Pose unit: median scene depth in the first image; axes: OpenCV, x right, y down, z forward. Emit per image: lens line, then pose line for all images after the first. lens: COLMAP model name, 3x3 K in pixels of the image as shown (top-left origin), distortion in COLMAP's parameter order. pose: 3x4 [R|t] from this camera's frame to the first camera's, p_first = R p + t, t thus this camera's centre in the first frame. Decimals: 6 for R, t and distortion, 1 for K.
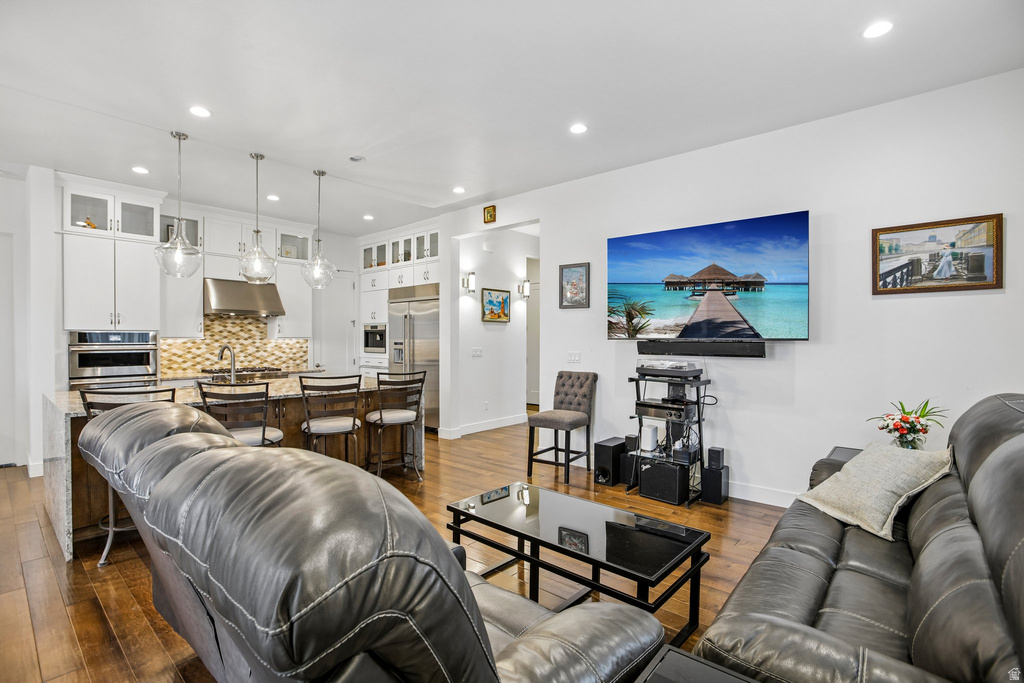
lens RADIAL K [[477.0, 0, 509.2], [0, 477.0, 341.6], [0, 0, 1]] dist [-0.062040, 0.024363]
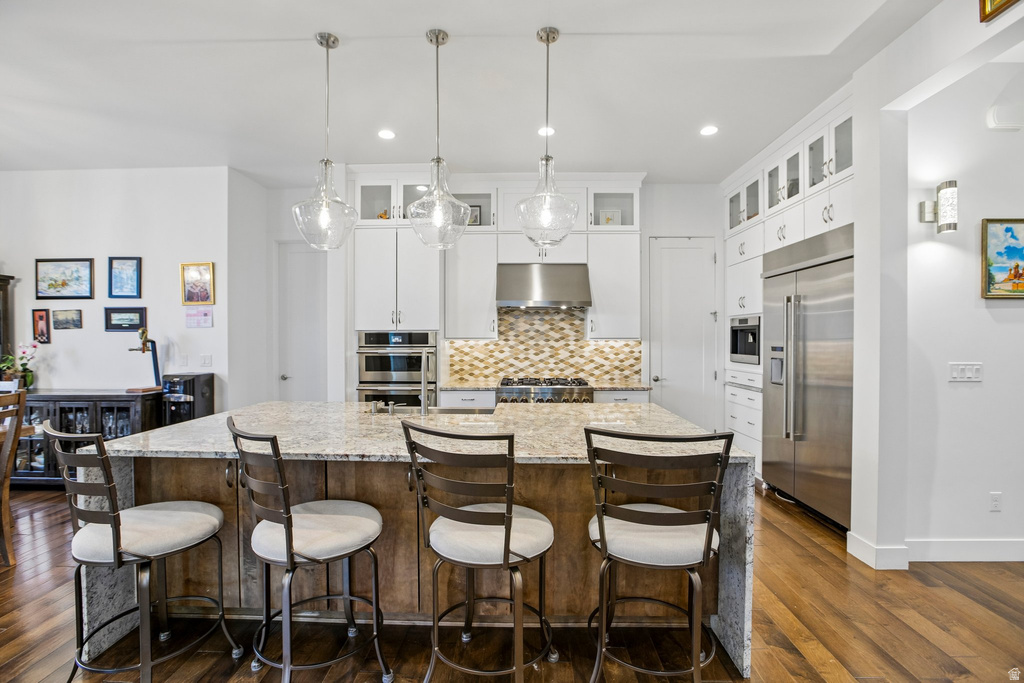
lens RADIAL K [[477.0, 0, 509.2], [0, 477.0, 341.6], [0, 0, 1]] dist [-0.062040, 0.024363]
pose [[0.636566, 0.003835, -0.771212, -0.012166], [-0.005050, 0.999987, 0.000805, -0.003696], [0.771205, 0.003382, 0.636577, 0.463581]]
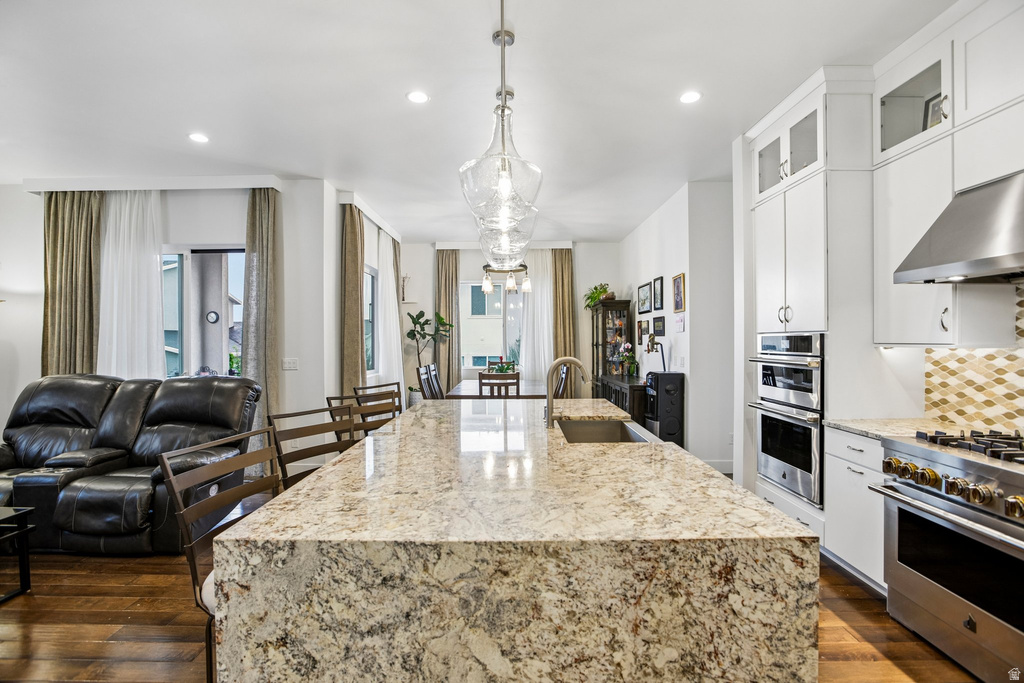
lens RADIAL K [[477.0, 0, 509.2], [0, 477.0, 341.6], [0, 0, 1]] dist [-0.062040, 0.024363]
pose [[-0.756988, 0.002974, -0.653423, -0.107658], [-0.003667, 0.999955, 0.008800, -0.012284], [0.653419, 0.009058, -0.756942, 0.979110]]
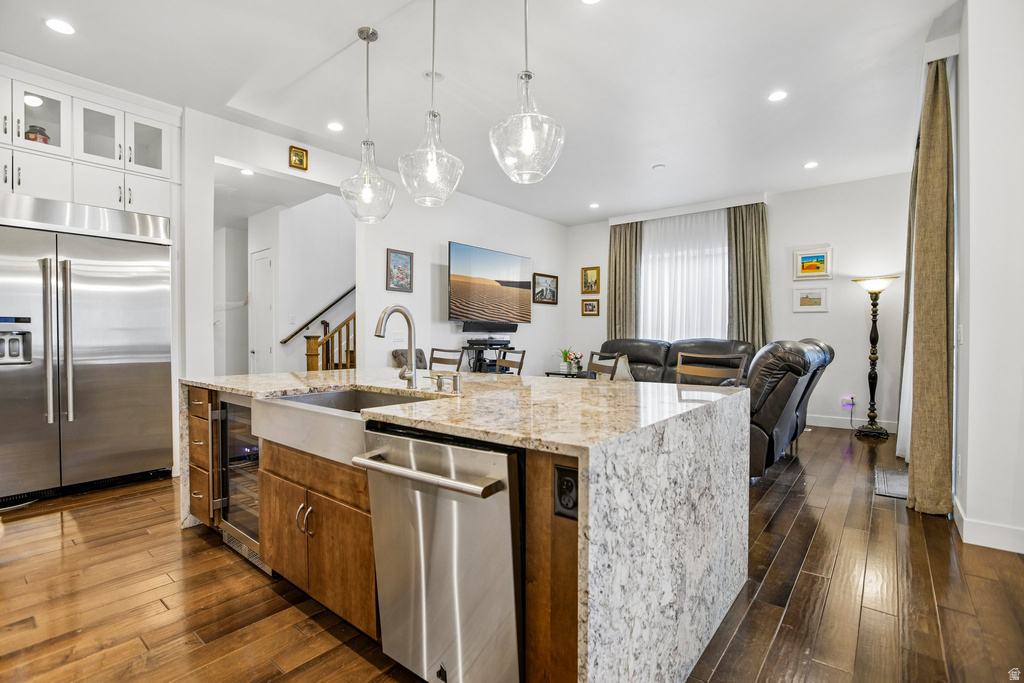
lens RADIAL K [[477.0, 0, 509.2], [0, 477.0, 341.6], [0, 0, 1]] dist [-0.062040, 0.024363]
pose [[-0.036538, -0.012546, 0.999253, -0.759737], [0.011142, 0.999854, 0.012961, 0.026547], [-0.999270, 0.011608, -0.036393, 0.628350]]
